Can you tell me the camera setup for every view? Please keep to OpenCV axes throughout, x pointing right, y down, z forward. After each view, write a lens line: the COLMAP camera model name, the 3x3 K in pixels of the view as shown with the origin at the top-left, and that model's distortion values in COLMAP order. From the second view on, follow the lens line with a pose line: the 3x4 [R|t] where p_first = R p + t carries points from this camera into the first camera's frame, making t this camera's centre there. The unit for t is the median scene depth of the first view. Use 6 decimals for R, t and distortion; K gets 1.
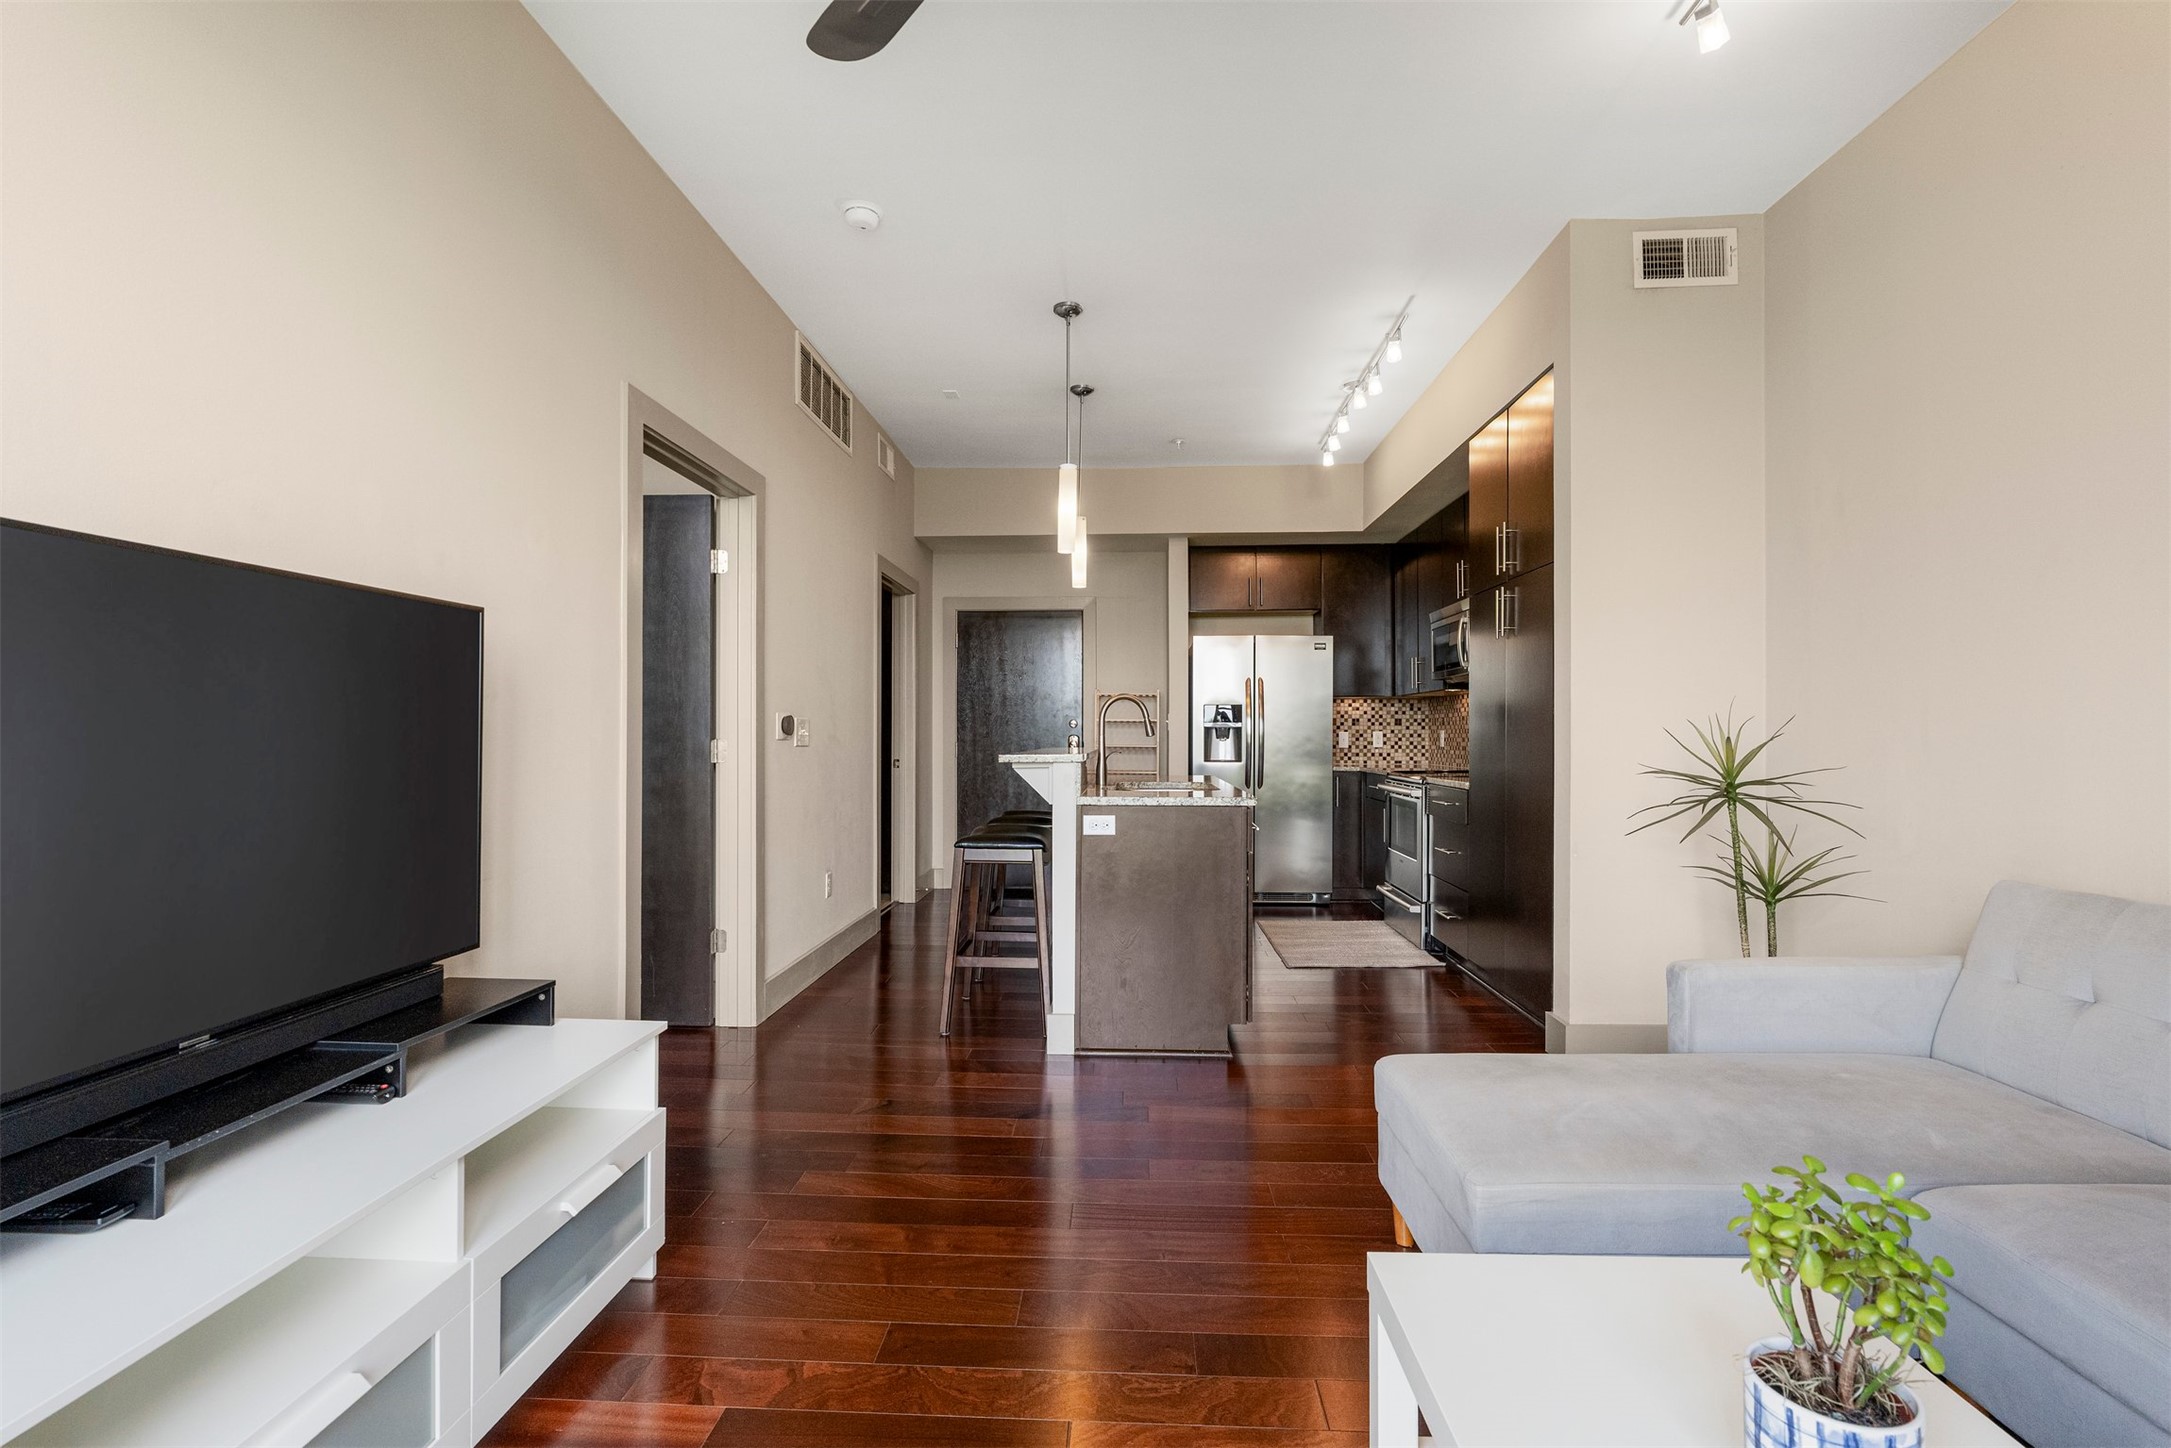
lens RADIAL K [[993.0, 0, 1085.5], [0, 993.0, 724.0], [0, 0, 1]] dist [0.000059, 0.000103]
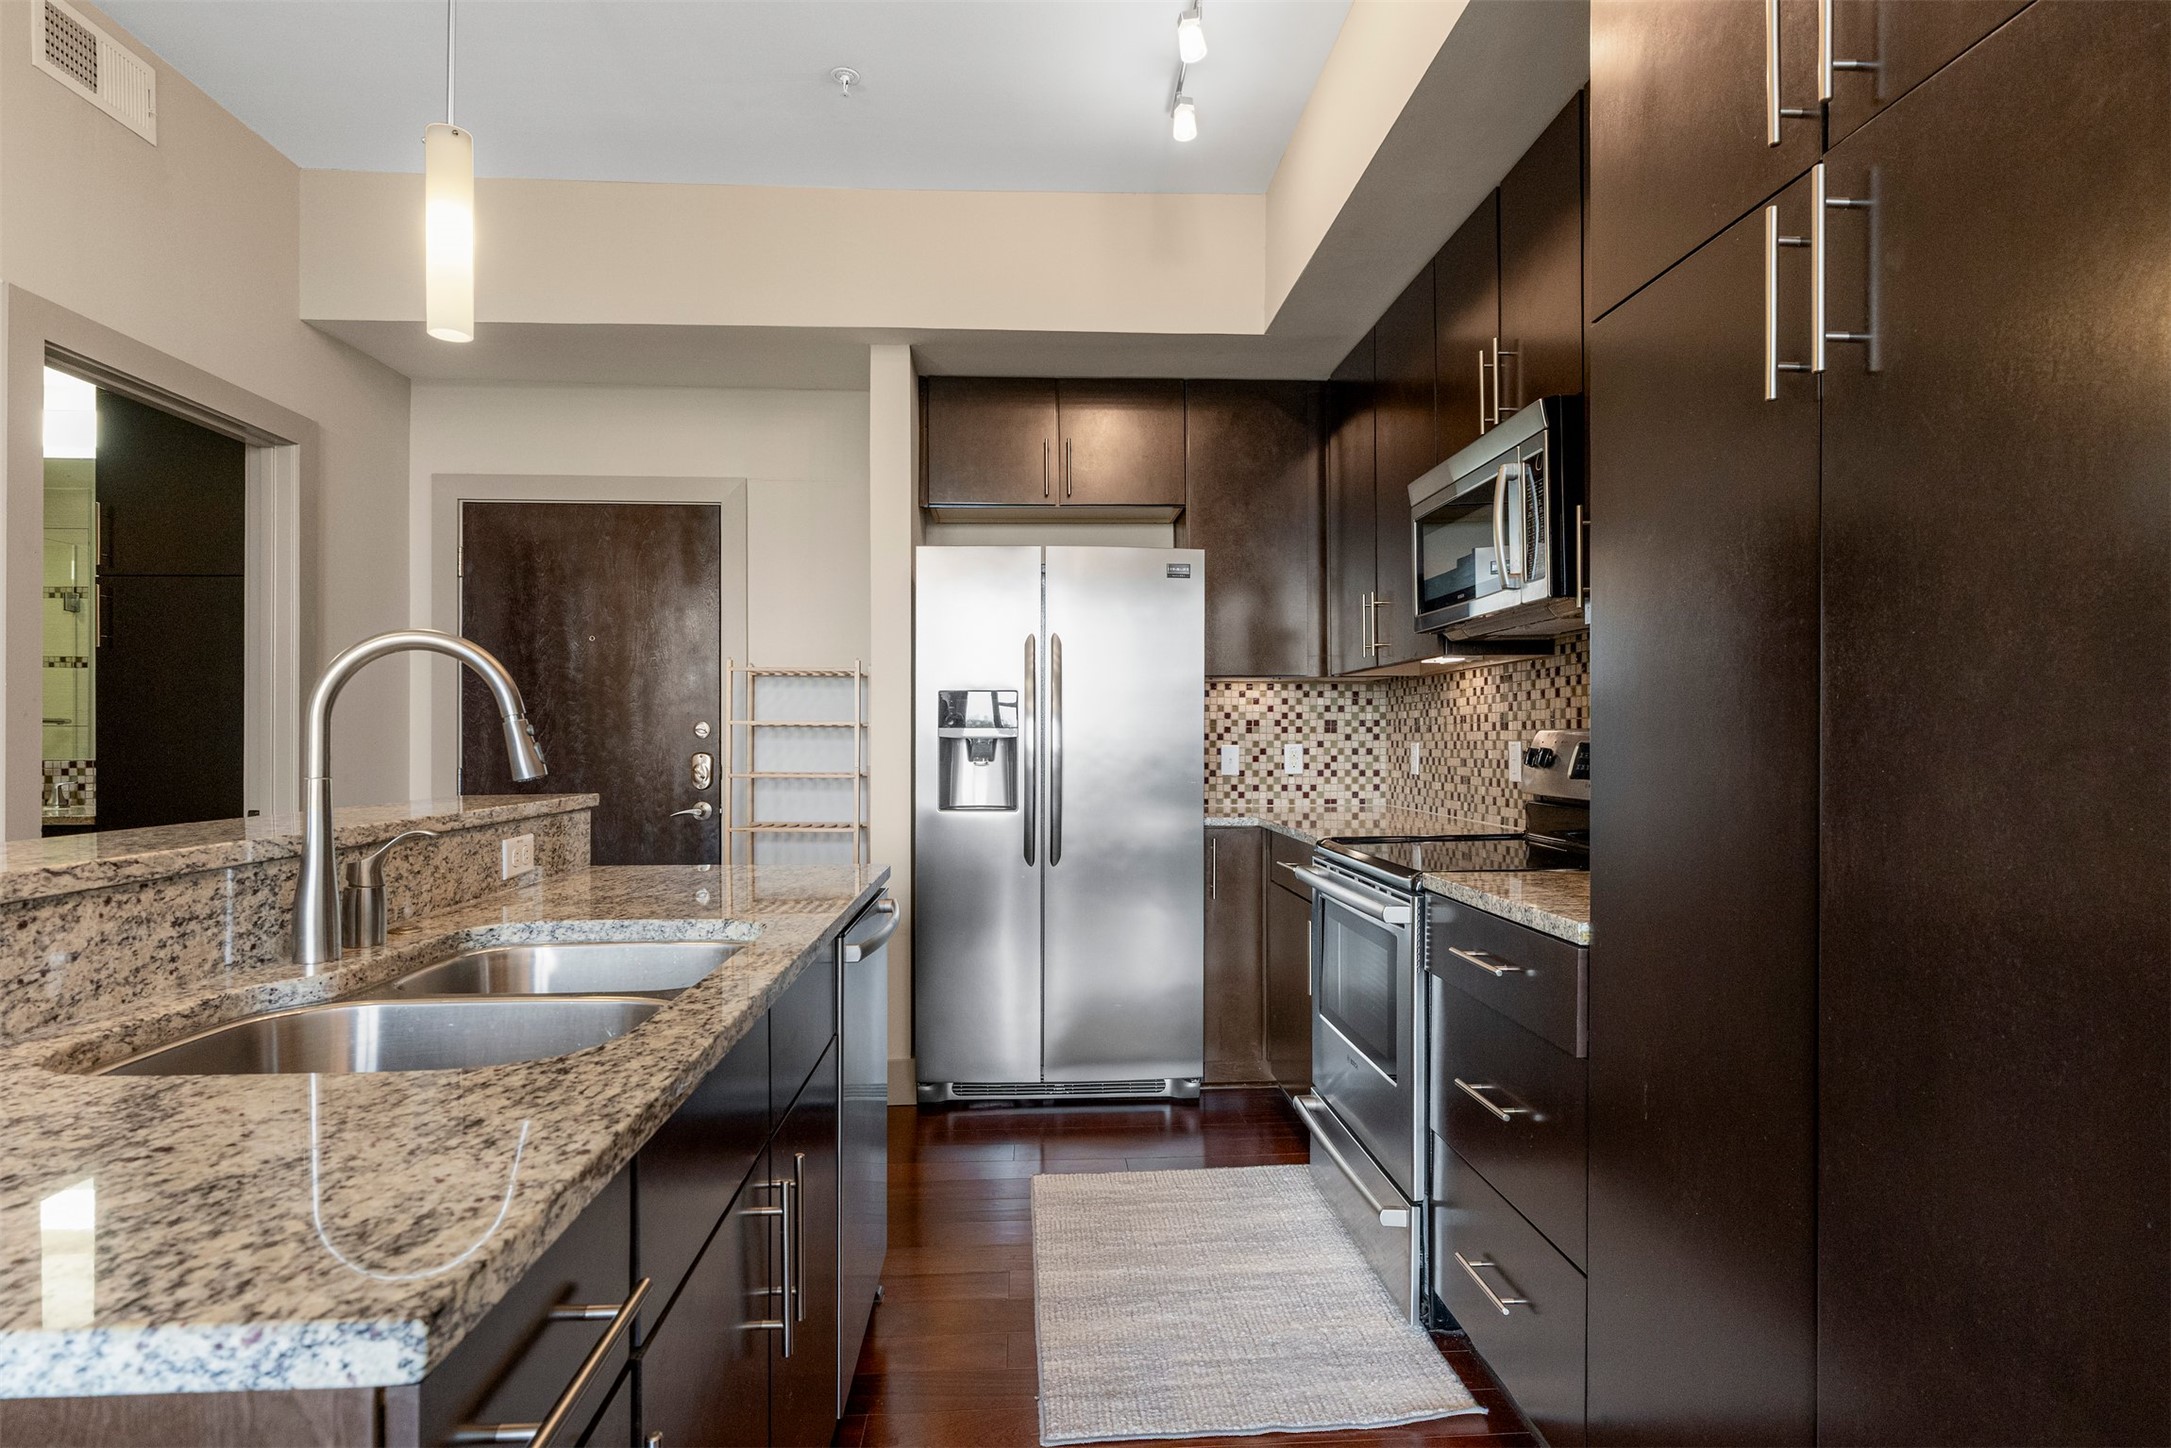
lens RADIAL K [[1122.0, 0, 1081.8], [0, 1122.0, 734.5], [0, 0, 1]] dist [0.000072, -0.000793]
pose [[0.994599, -0.001360, 0.103781, 0.130064], [0.000650, 0.999976, 0.006874, -0.001980], [-0.103788, -0.006770, 0.994576, 0.451422]]
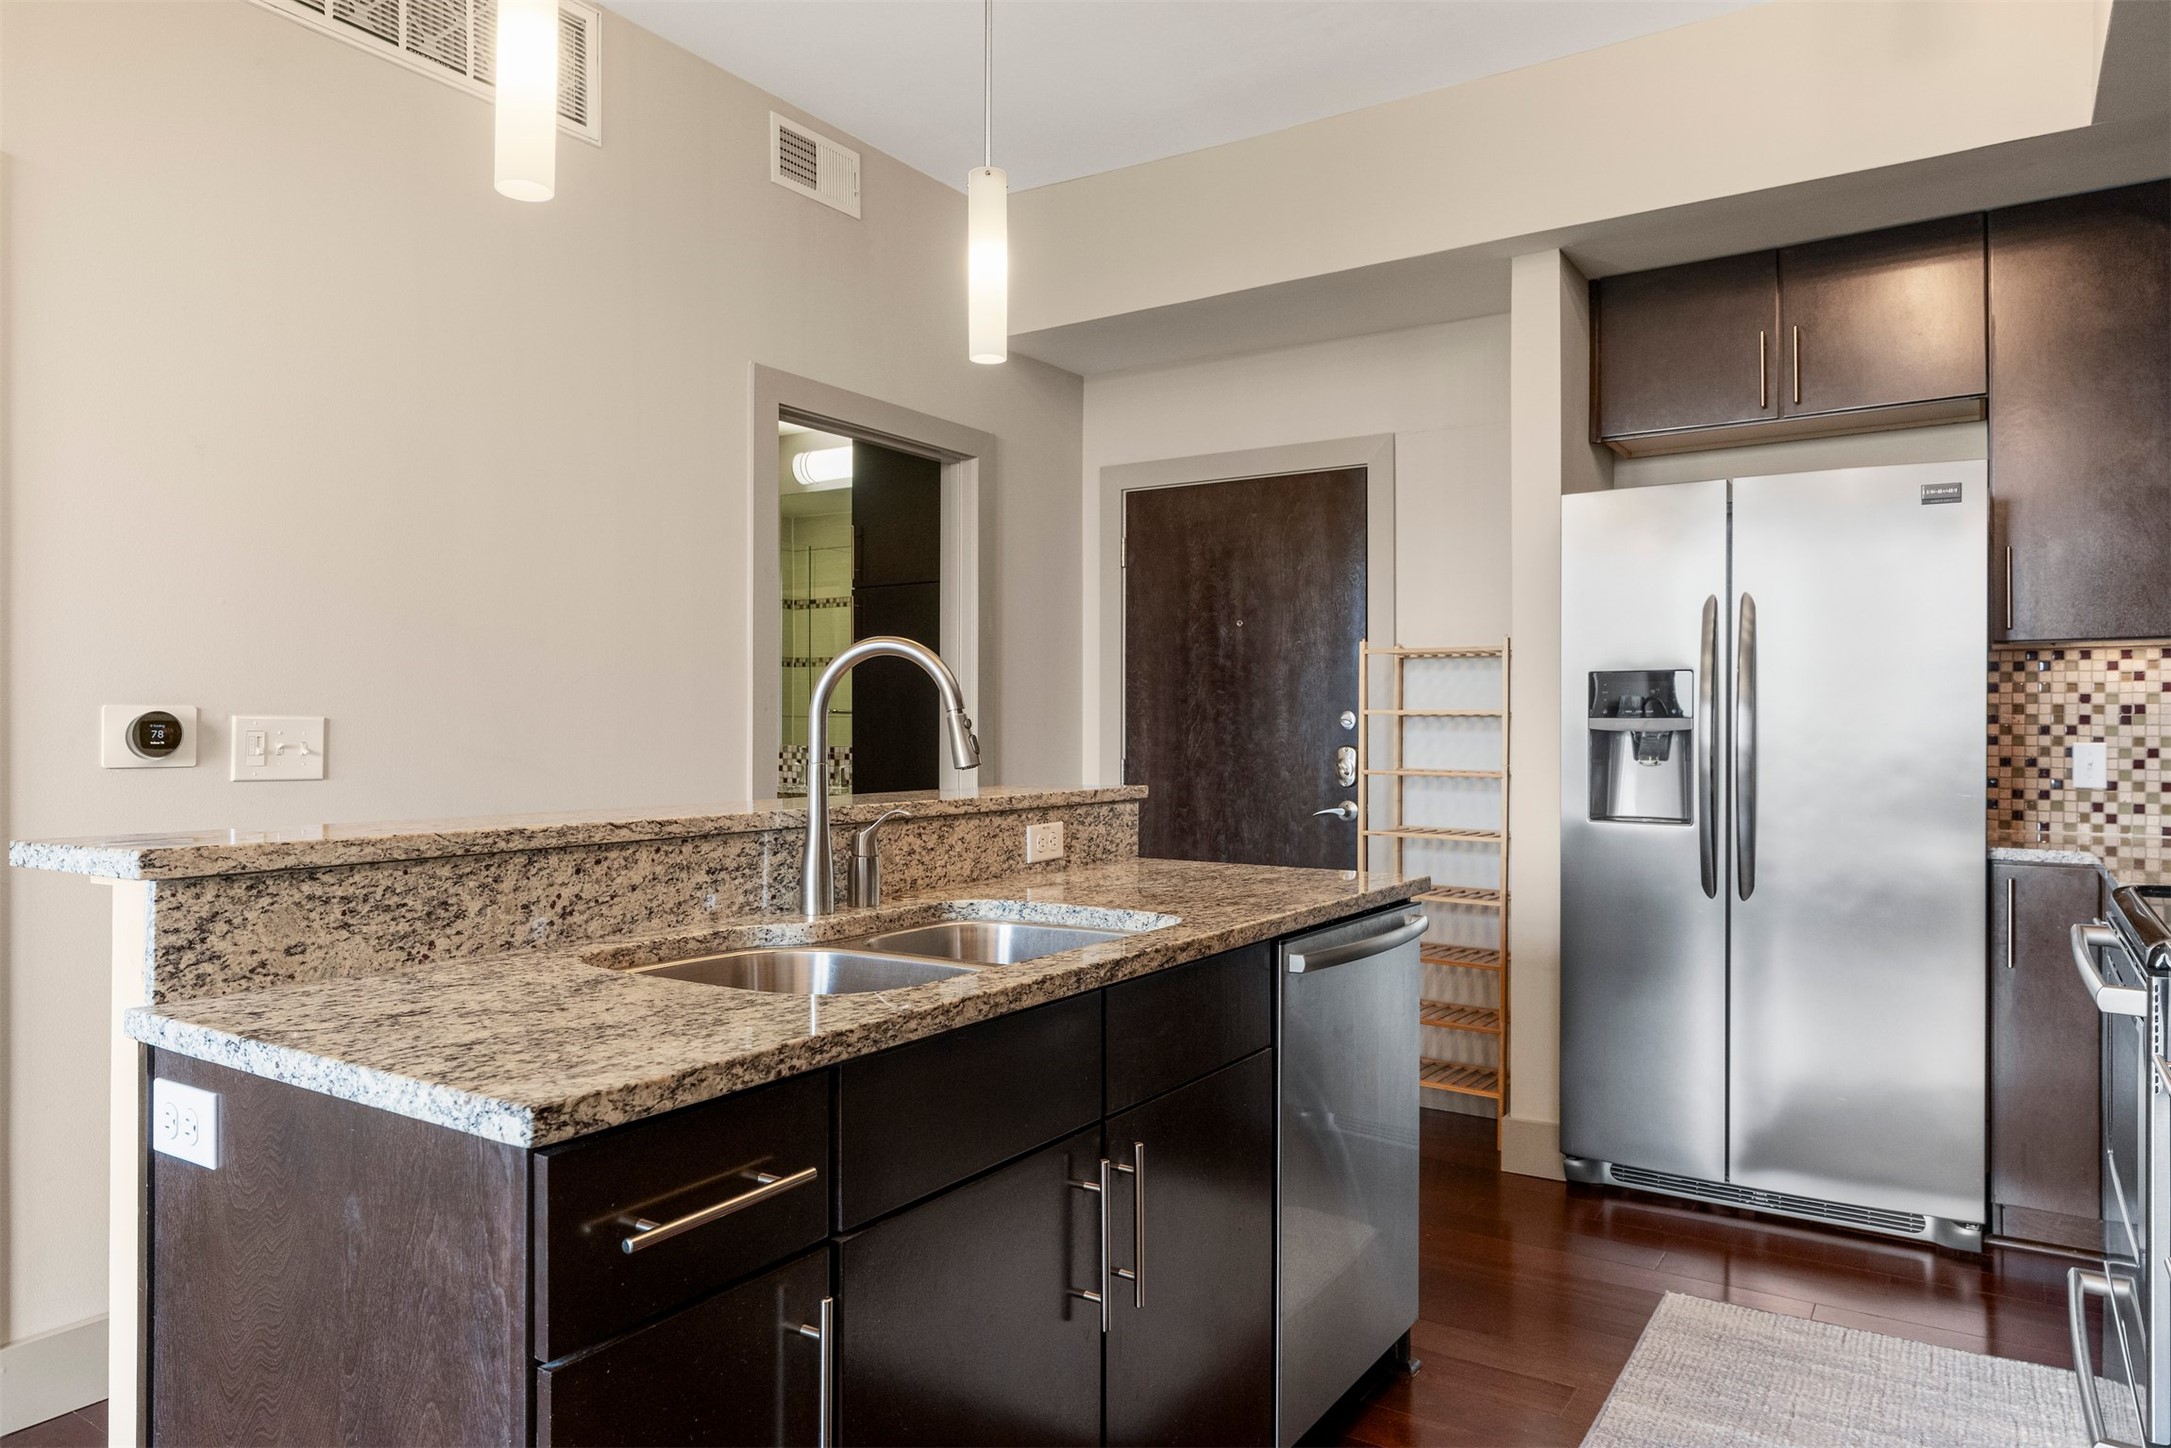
lens RADIAL K [[1382.3, 0, 1085.5], [0, 1382.3, 724.0], [0, 0, 1]] dist [-0.001158, 0.001854]
pose [[0.861551, -0.000156, -0.507671, 0.219682], [0.003576, 0.999977, 0.005761, -0.002924], [0.507658, -0.006779, 0.861532, 0.435650]]
